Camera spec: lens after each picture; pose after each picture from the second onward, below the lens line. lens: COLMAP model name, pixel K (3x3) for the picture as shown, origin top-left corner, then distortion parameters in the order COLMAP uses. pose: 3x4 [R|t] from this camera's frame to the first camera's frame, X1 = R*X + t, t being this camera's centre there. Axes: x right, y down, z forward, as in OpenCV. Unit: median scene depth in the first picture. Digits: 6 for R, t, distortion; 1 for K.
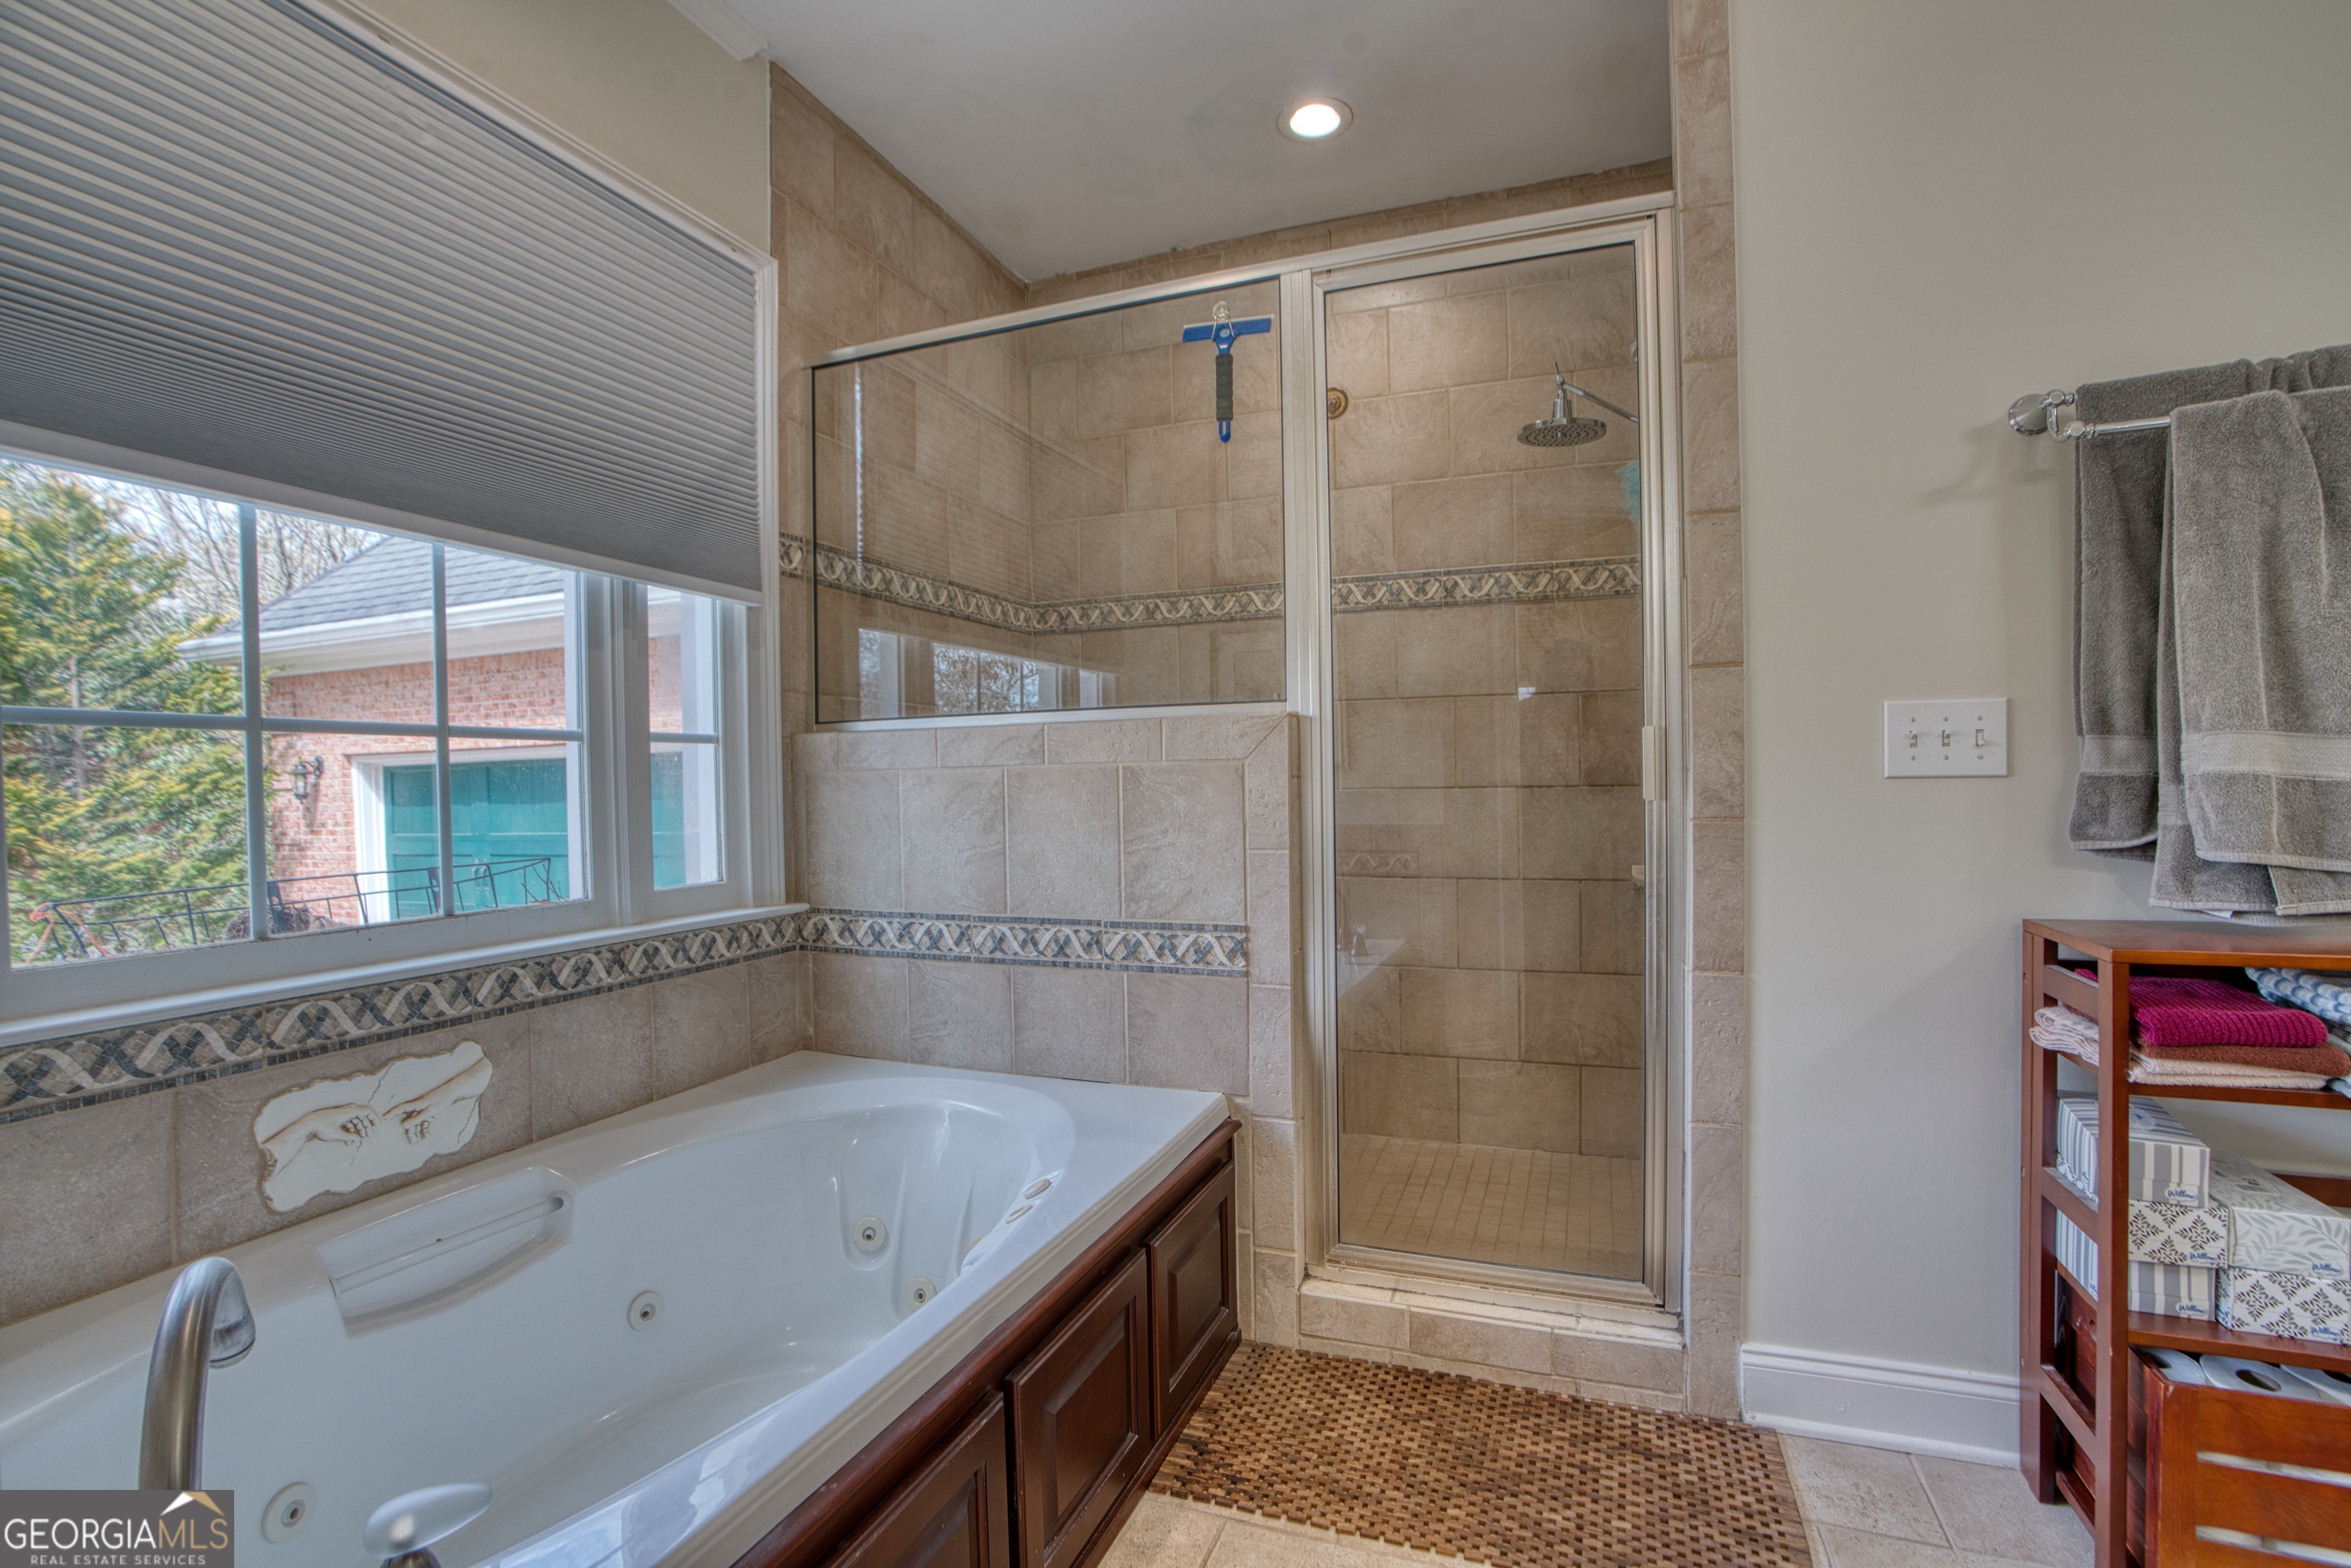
lens RADIAL K [[1088.3, 0, 1181.6], [0, 1088.3, 800.8], [0, 0, 1]] dist [-0.017739, 0.000256]
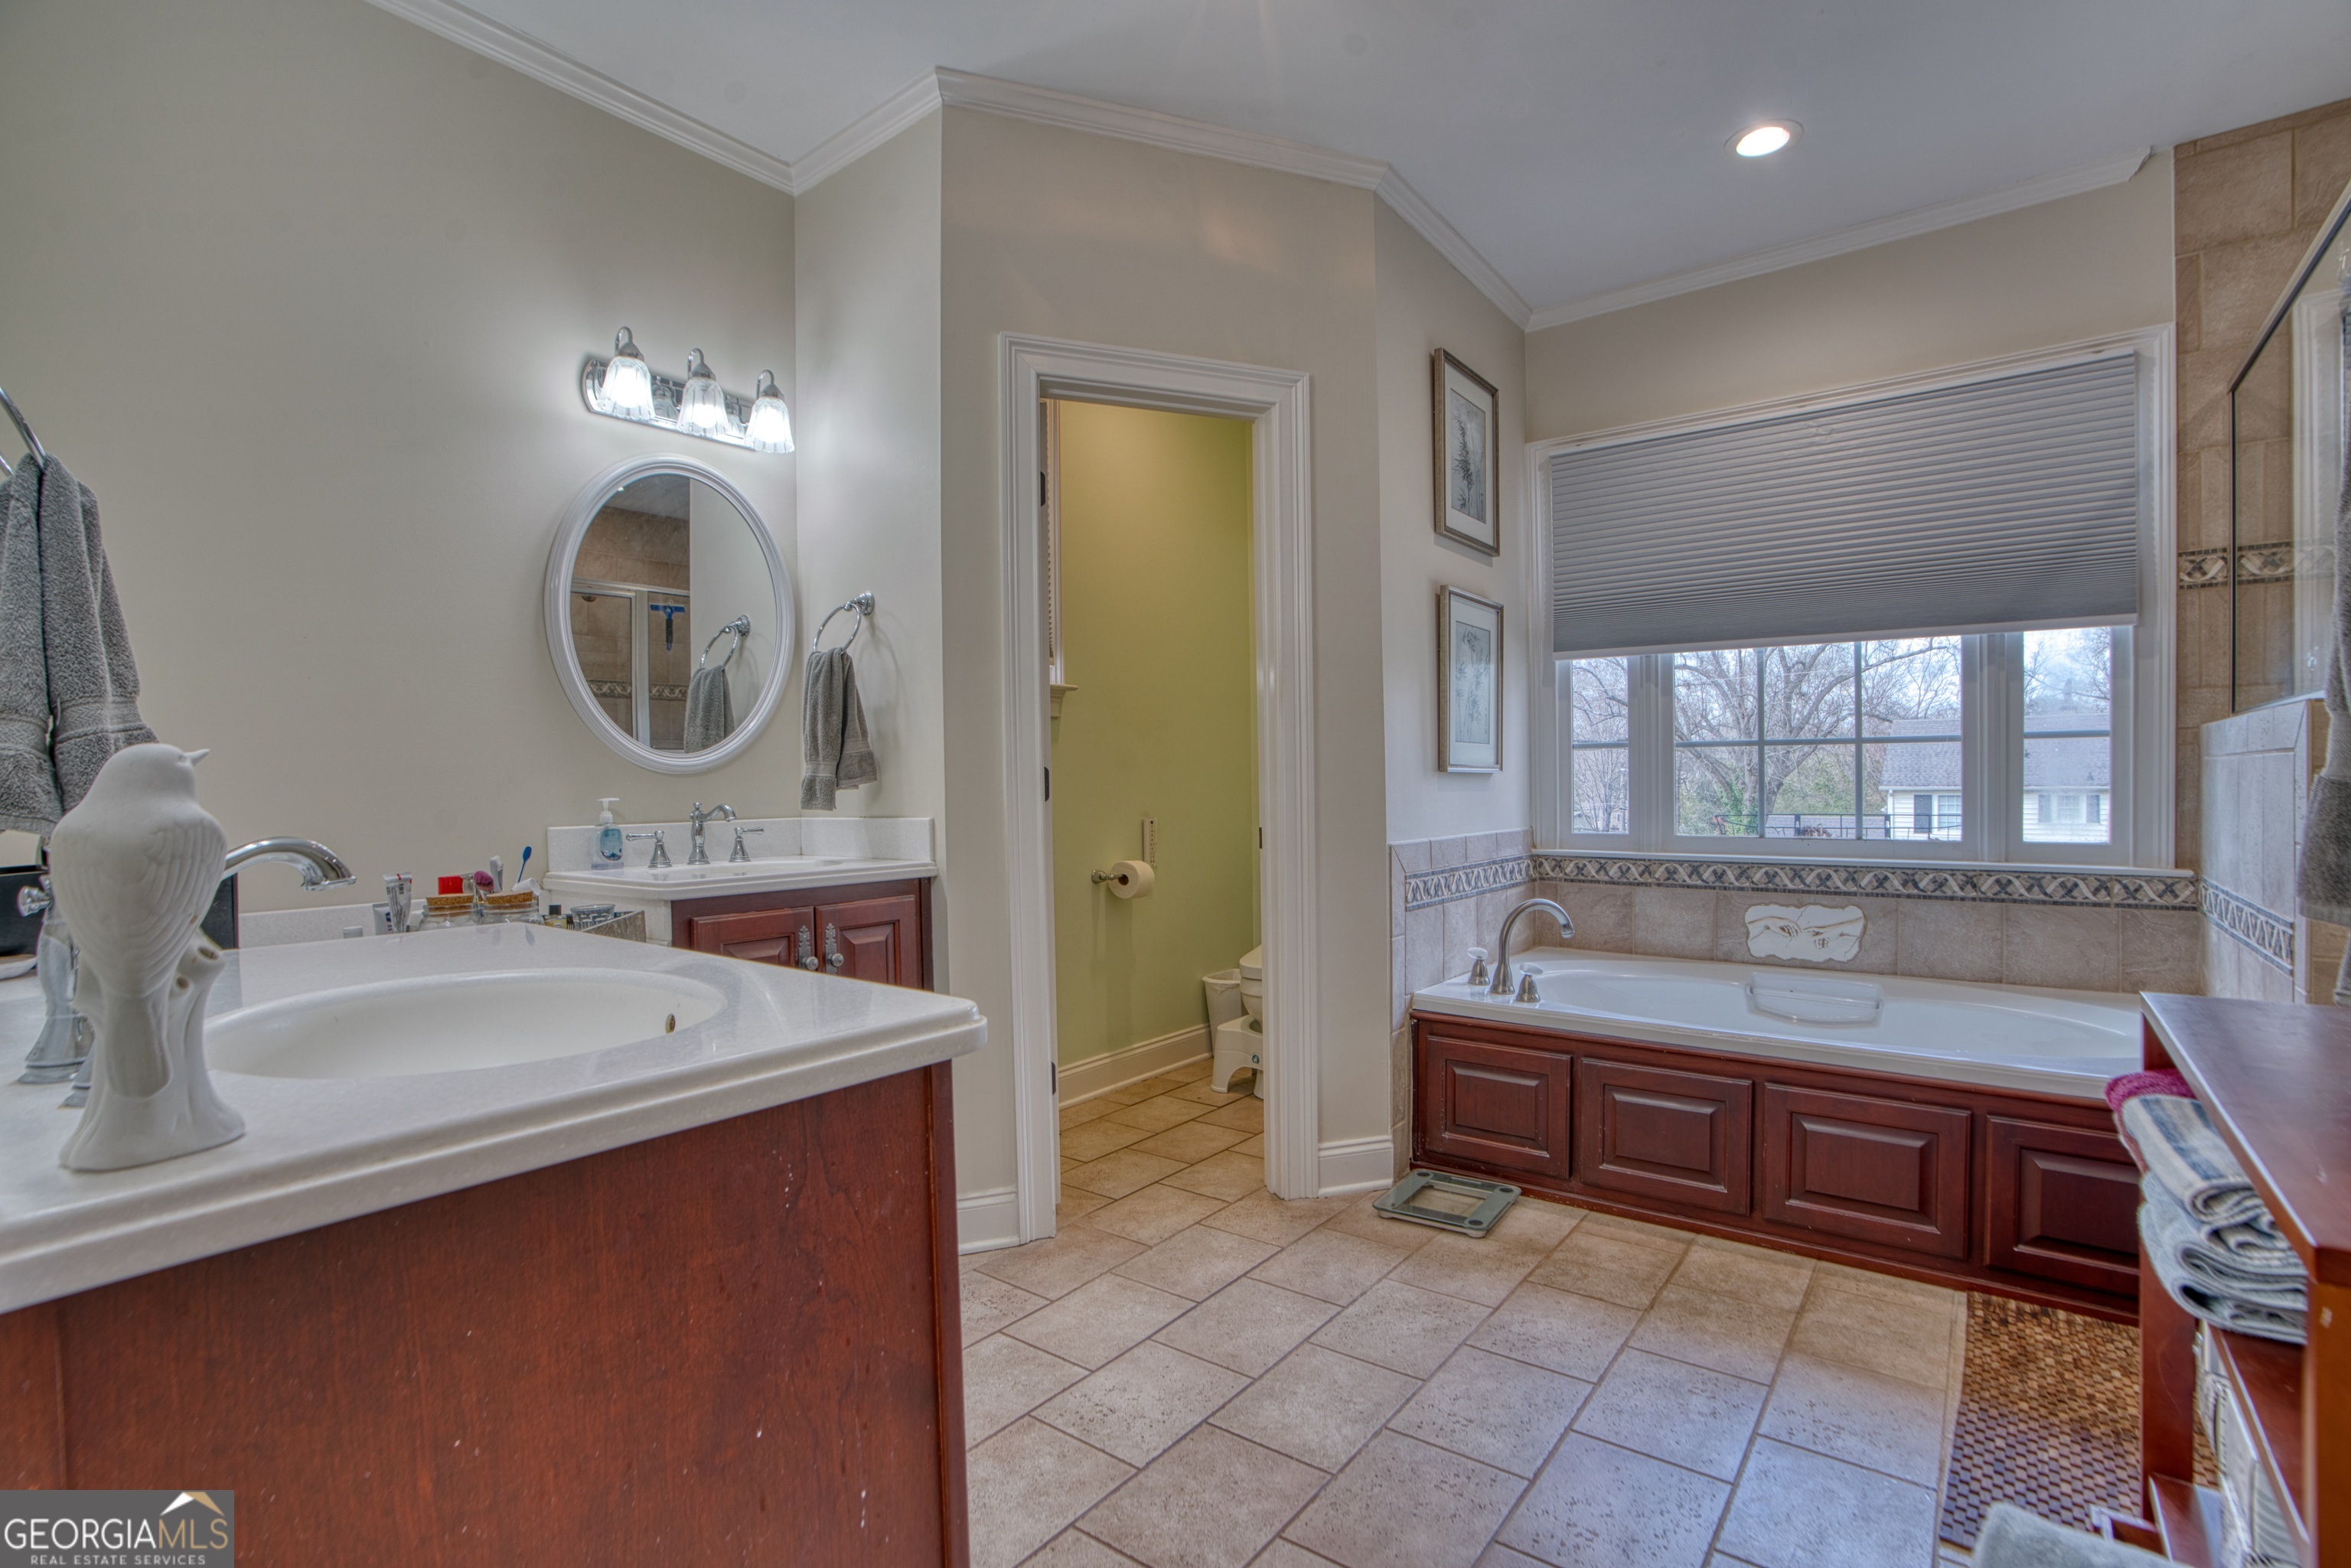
lens RADIAL K [[1088.3, 0, 1177.6], [0, 1088.3, 781.9], [0, 0, 1]] dist [-0.017739, 0.000256]
pose [[-0.272973, 0.033074, -0.961453, 1.359581], [0.003682, 0.999437, 0.033336, -0.055280], [0.962015, 0.005560, -0.272941, 0.354546]]
